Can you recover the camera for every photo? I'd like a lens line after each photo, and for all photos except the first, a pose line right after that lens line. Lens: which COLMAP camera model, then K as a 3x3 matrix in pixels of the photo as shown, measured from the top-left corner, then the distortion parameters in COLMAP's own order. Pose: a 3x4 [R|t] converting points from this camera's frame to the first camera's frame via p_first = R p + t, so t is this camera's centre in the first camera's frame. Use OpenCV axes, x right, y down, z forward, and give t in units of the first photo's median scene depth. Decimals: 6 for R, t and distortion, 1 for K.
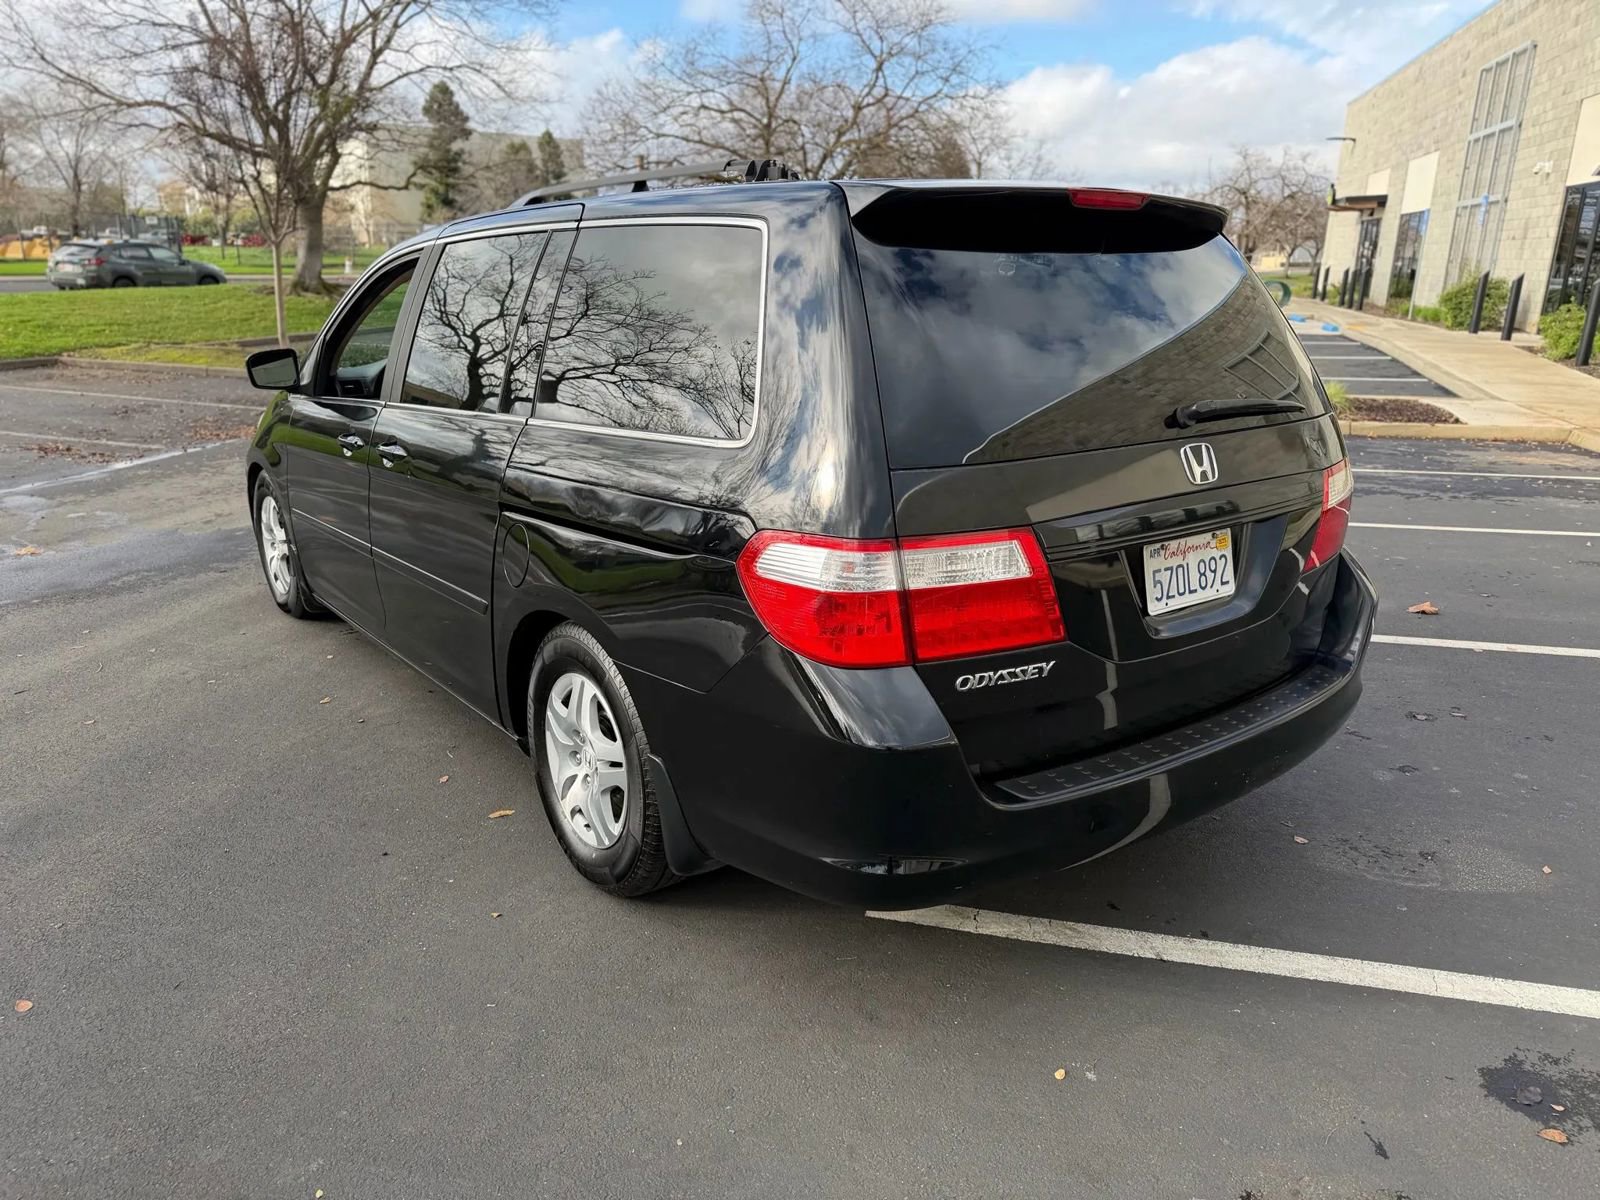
lens RADIAL K [[1136.1, 0, 797.6], [0, 1136.1, 612.6], [0, 0, 1]] dist [0.026630, -0.031998]
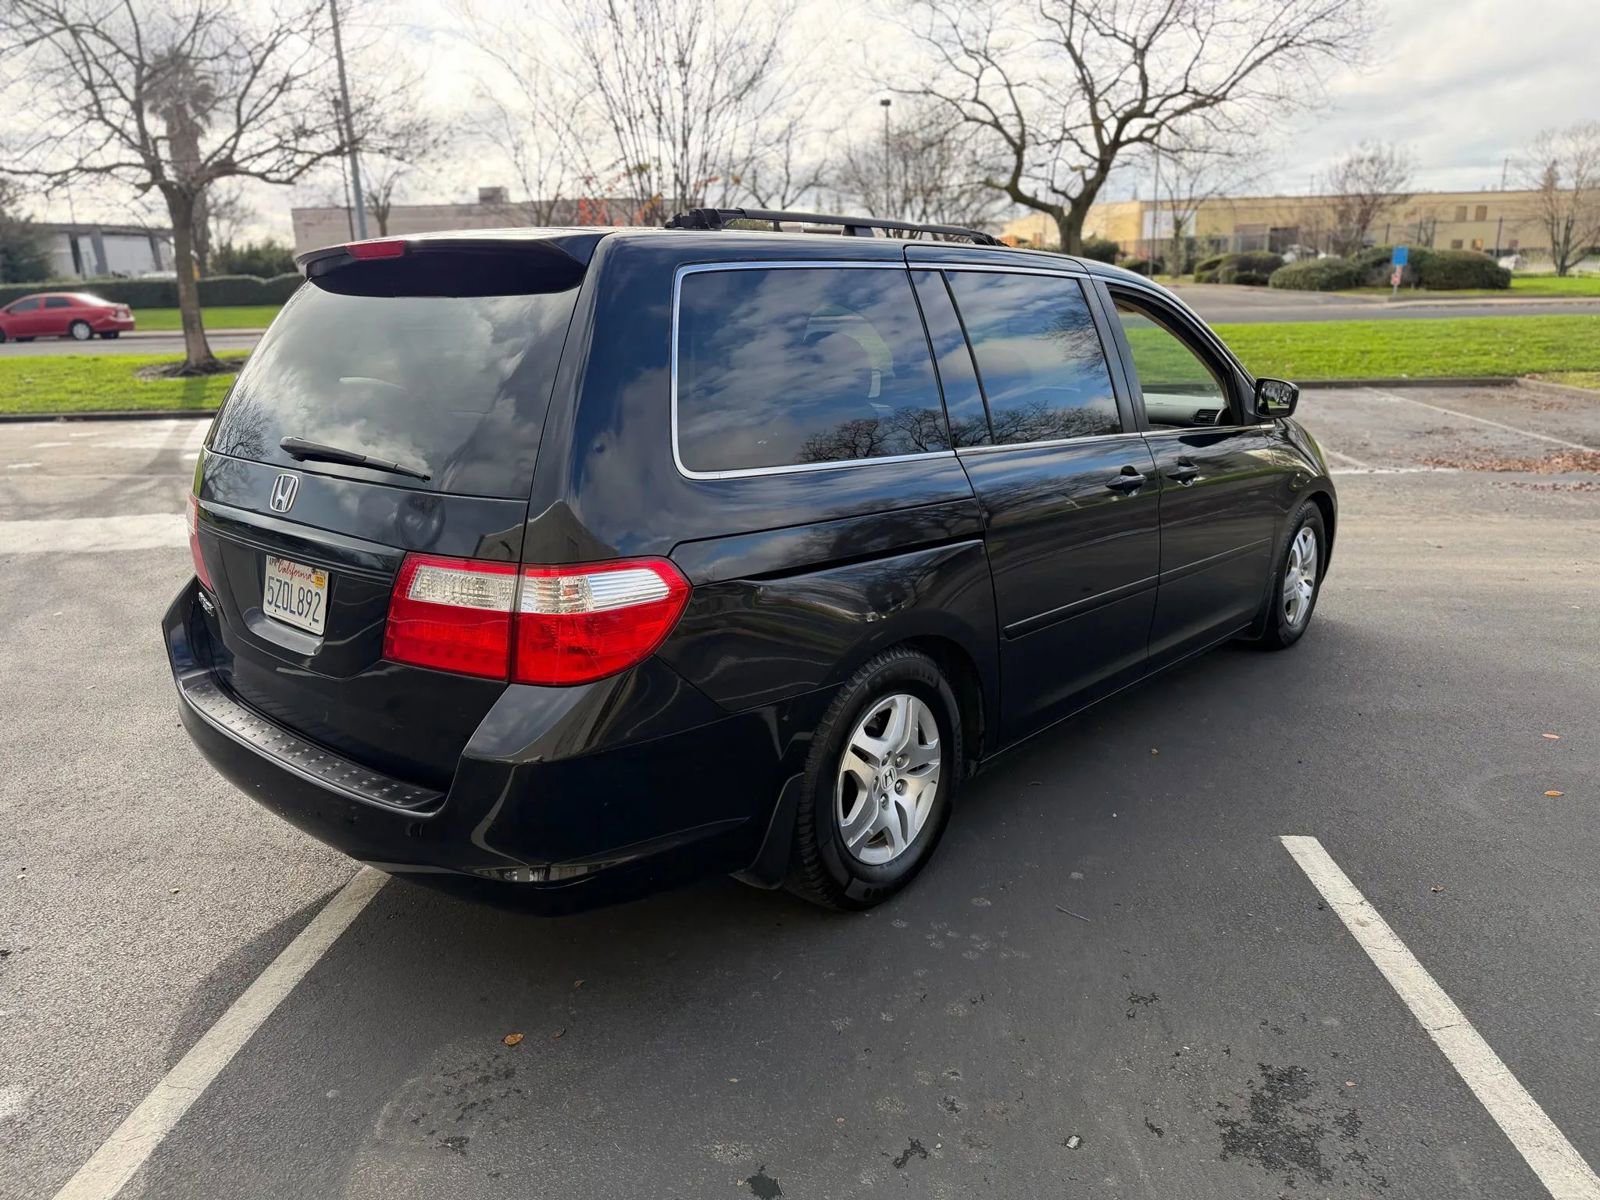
lens RADIAL K [[1136.1, 0, 793.7], [0, 1136.1, 589.0], [0, 0, 1]] dist [0.026630, -0.031998]
pose [[0.196181, 0.234146, -0.952202, 1.462795], [-0.266063, 0.947353, 0.178137, -0.357413], [0.943781, 0.218399, 0.248151, 1.170944]]
